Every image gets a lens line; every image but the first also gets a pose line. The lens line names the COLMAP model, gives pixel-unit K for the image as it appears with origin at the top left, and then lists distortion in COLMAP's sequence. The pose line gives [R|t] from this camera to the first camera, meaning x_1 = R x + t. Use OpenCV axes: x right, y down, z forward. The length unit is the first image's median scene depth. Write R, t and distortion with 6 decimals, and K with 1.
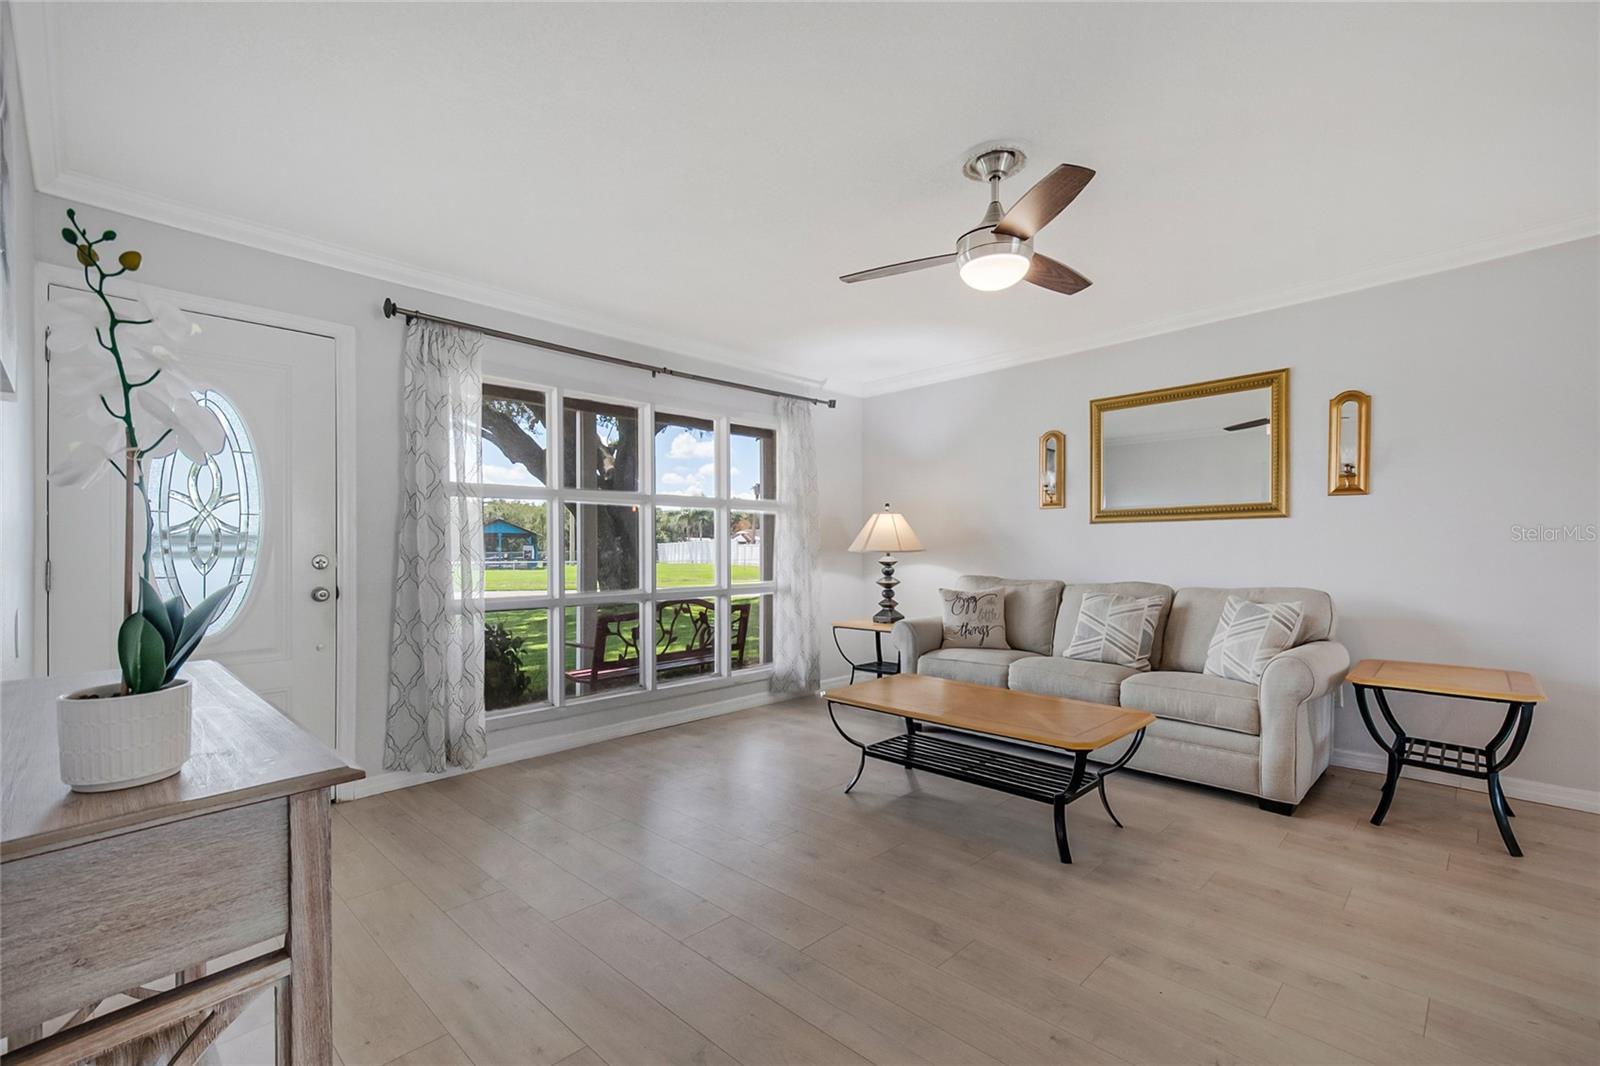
lens RADIAL K [[705.0, 0, 807.6], [0, 705.0, 536.5], [0, 0, 1]] dist [0.016992, -0.011929]
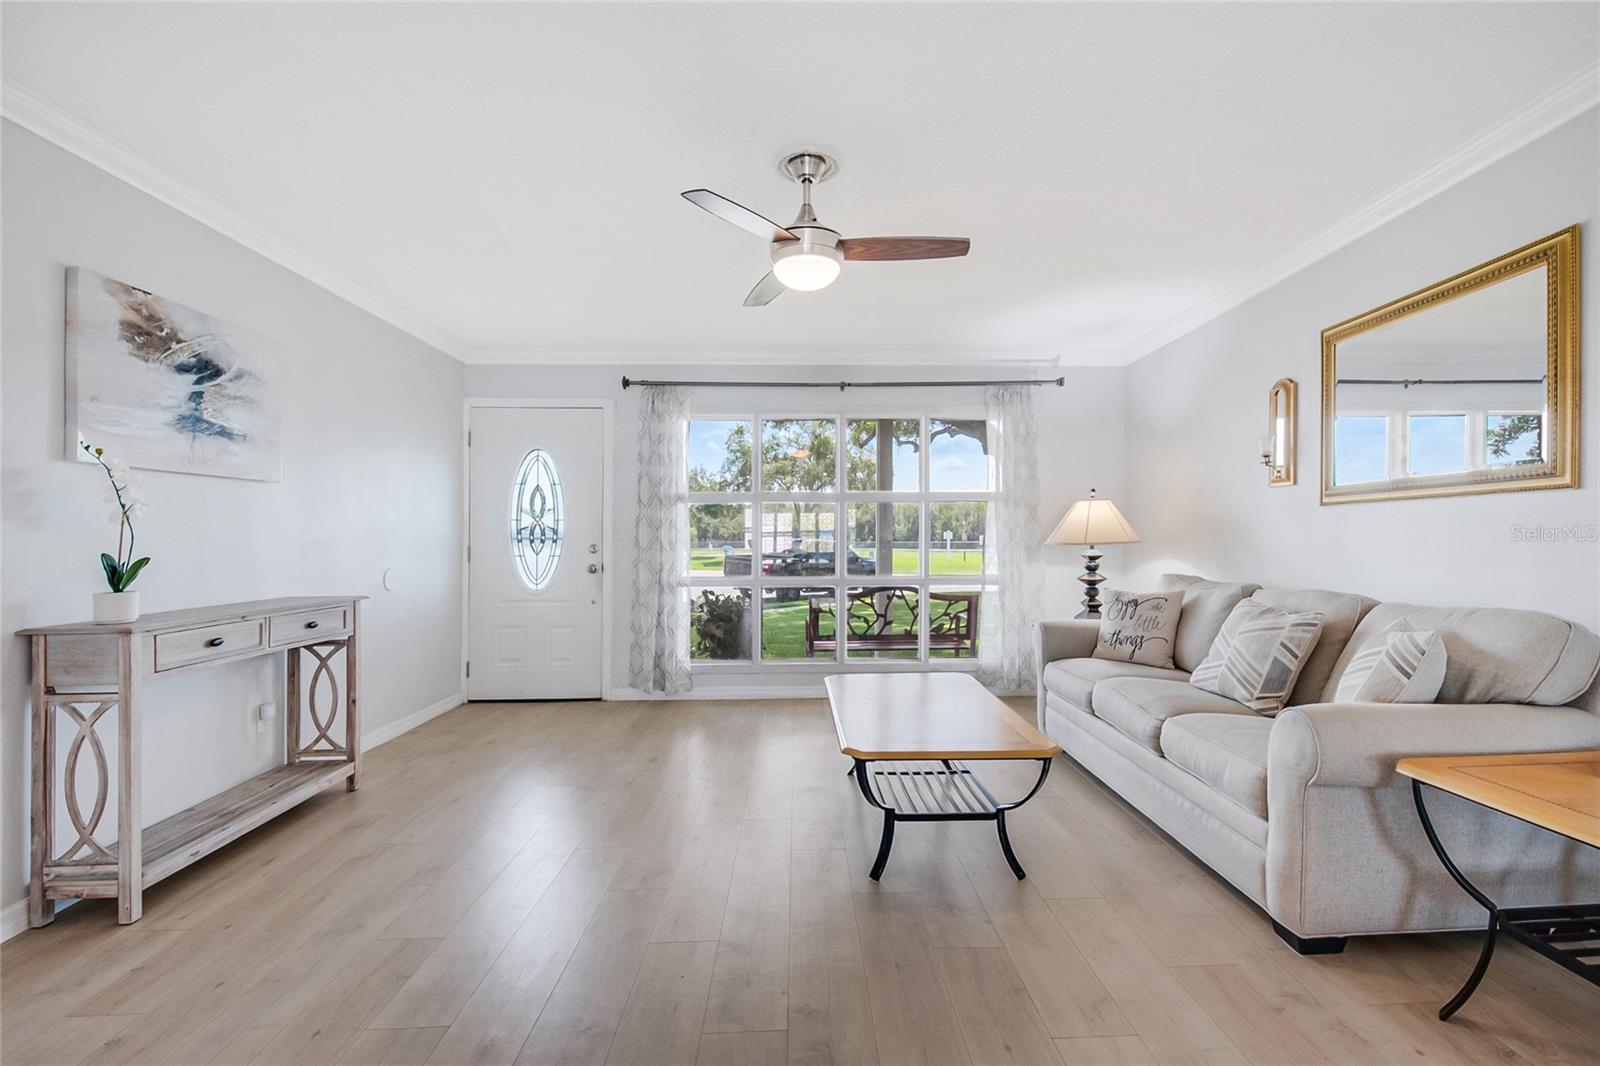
lens RADIAL K [[705.0, 0, 821.0], [0, 705.0, 516.4], [0, 0, 1]] dist [0.016992, -0.011929]
pose [[0.717666, -0.021837, -0.696045, 0.538685], [0.012626, 0.999752, -0.018348, -0.000886], [0.696273, 0.004379, 0.717764, 0.151352]]
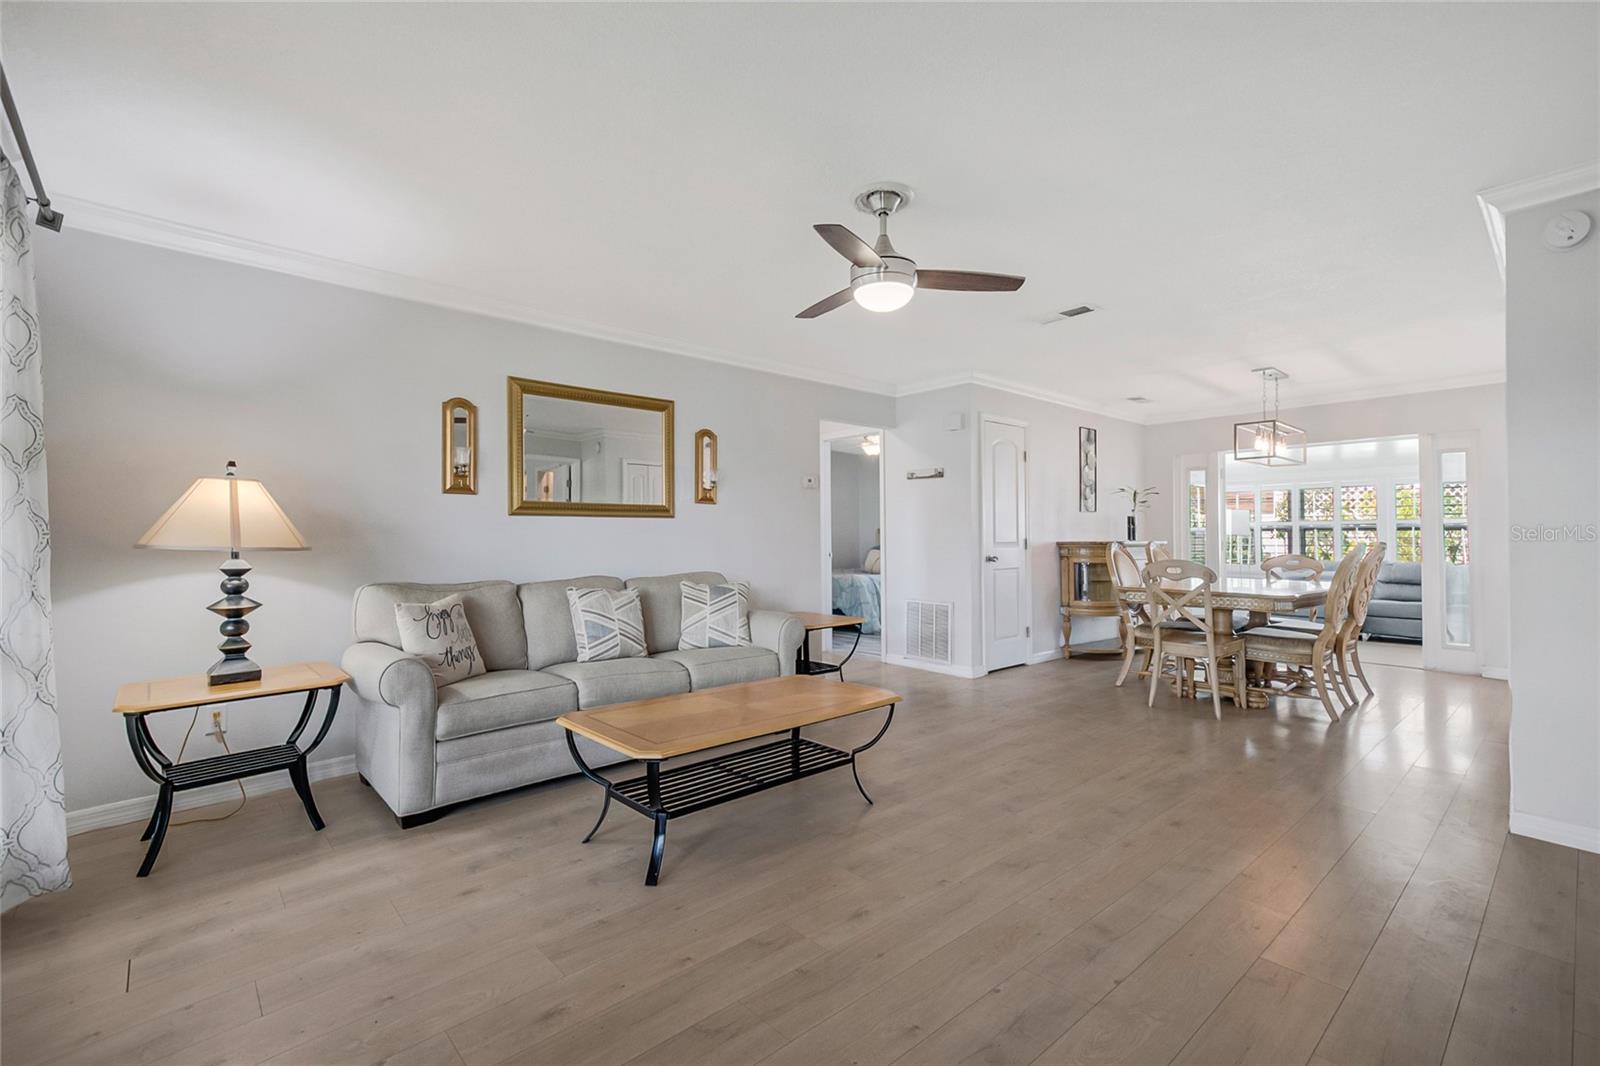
lens RADIAL K [[705.0, 0, 805.0], [0, 705.0, 542.1], [0, 0, 1]] dist [0.016992, -0.011929]
pose [[0.044600, -0.003780, 0.998998, -0.464864], [-0.009150, 0.999949, 0.004193, 0.009178], [-0.998963, -0.009328, 0.044563, 0.593861]]
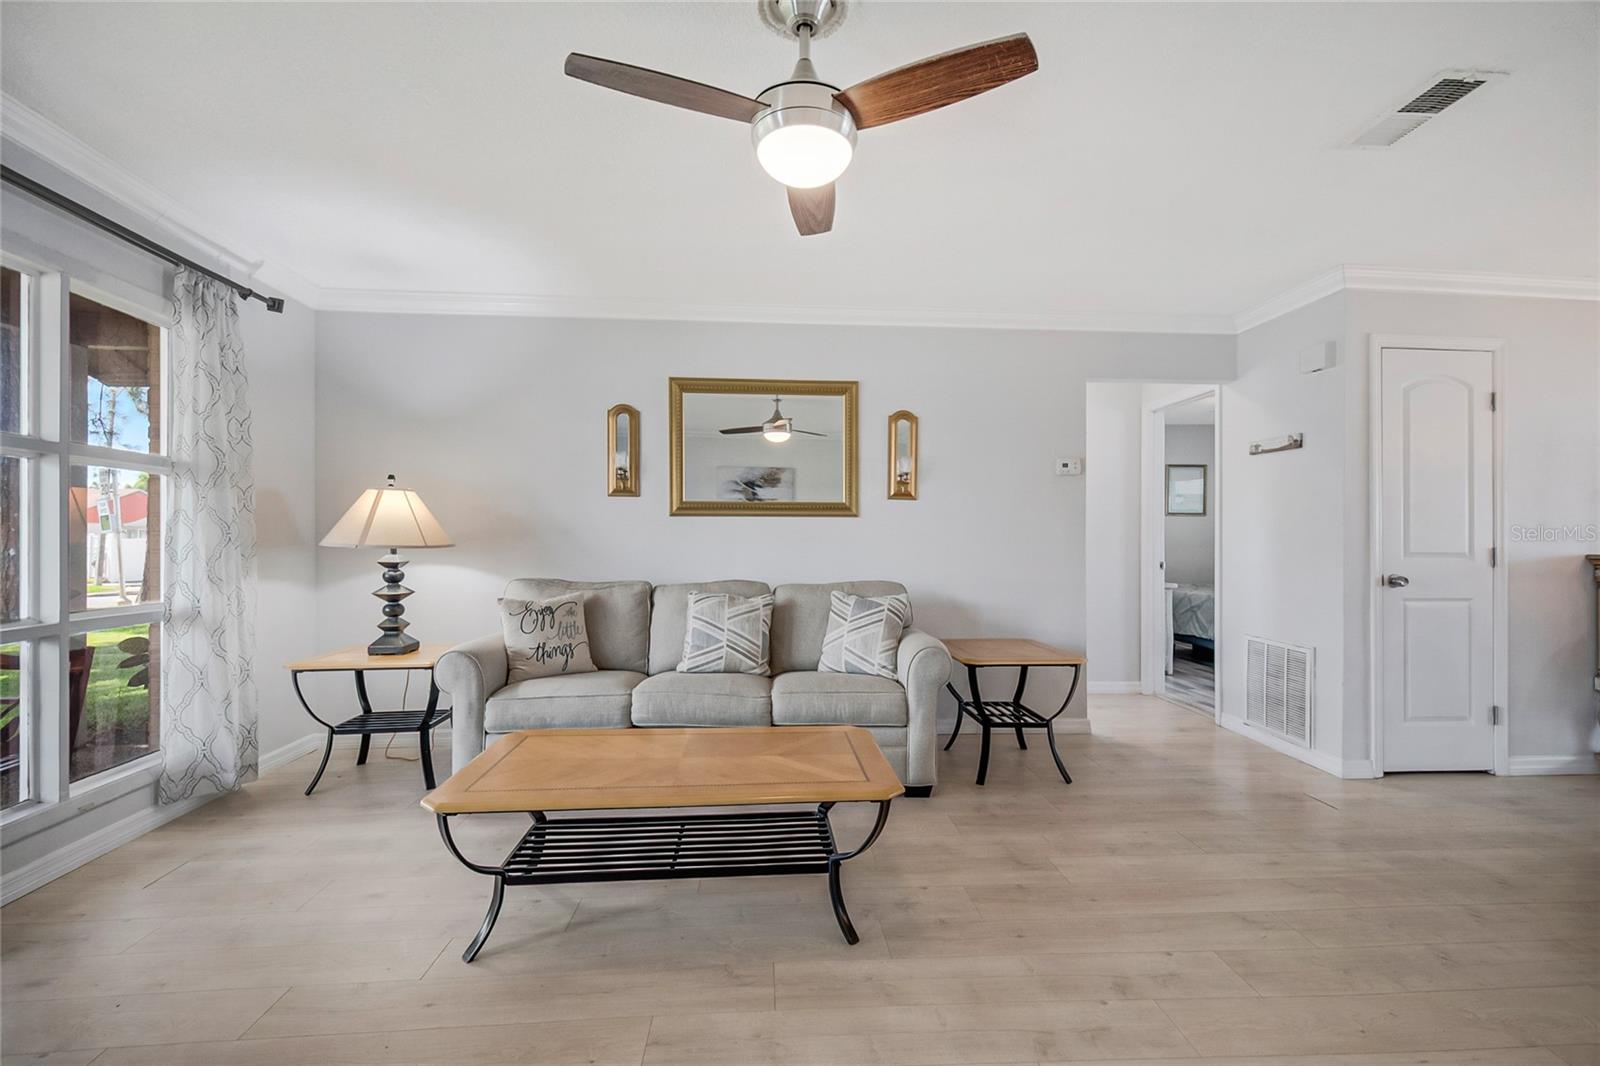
lens RADIAL K [[705.0, 0, 808.4], [0, 705.0, 535.0], [0, 0, 1]] dist [0.016992, -0.011929]
pose [[0.652604, 0.012521, 0.757595, -0.153612], [-0.017107, 0.999852, -0.001789, 0.005292], [-0.757506, -0.011792, 0.652722, 0.296354]]
